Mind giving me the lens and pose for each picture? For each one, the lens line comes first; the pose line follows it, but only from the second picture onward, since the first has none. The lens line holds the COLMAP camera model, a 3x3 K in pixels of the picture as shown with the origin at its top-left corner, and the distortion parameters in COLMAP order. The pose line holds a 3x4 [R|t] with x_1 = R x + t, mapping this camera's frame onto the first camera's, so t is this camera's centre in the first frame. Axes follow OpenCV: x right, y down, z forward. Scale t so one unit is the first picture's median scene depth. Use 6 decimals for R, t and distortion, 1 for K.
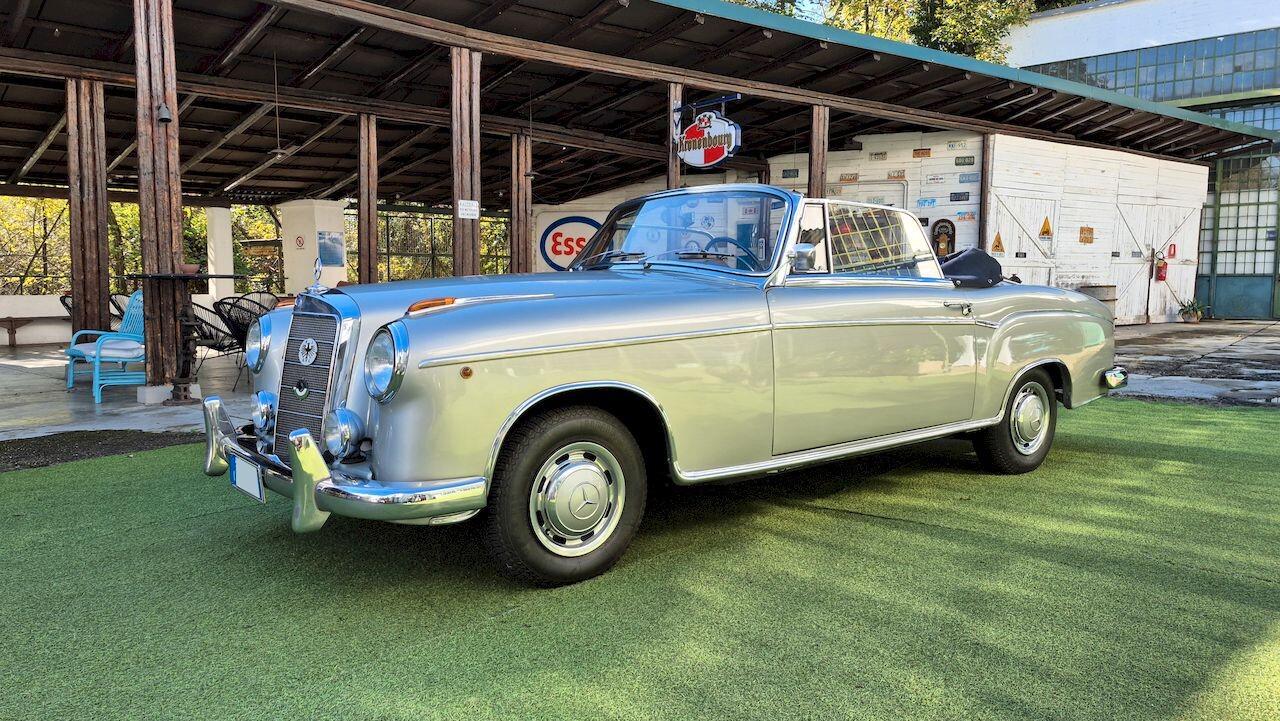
lens RADIAL K [[883.9, 0, 635.8], [0, 883.9, 360.6], [0, 0, 1]] dist [0.090834, -0.106913]
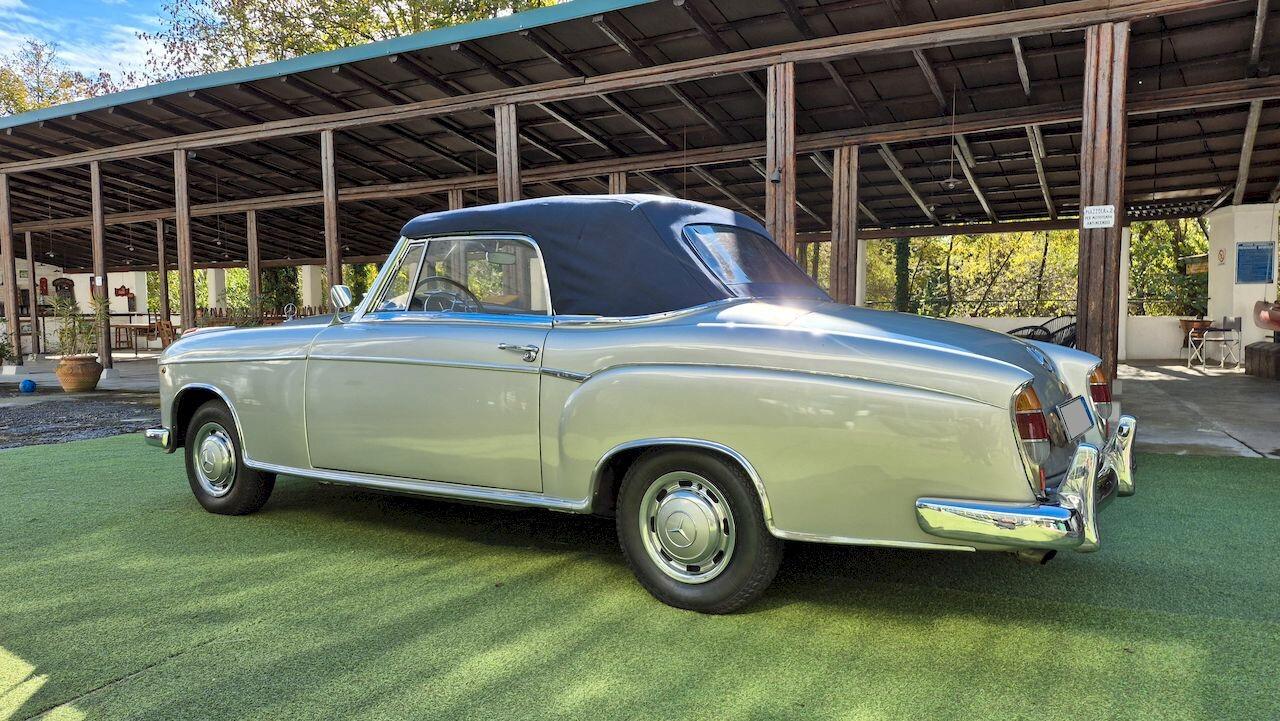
lens RADIAL K [[879.8, 0, 631.4], [0, 879.8, 365.3], [0, 0, 1]] dist [0.074941, -0.069757]
pose [[0.322332, 0.056443, -0.944943, 0.408270], [-0.070645, 0.996871, 0.035447, -0.028744], [0.943987, 0.055330, 0.325311, 0.295981]]
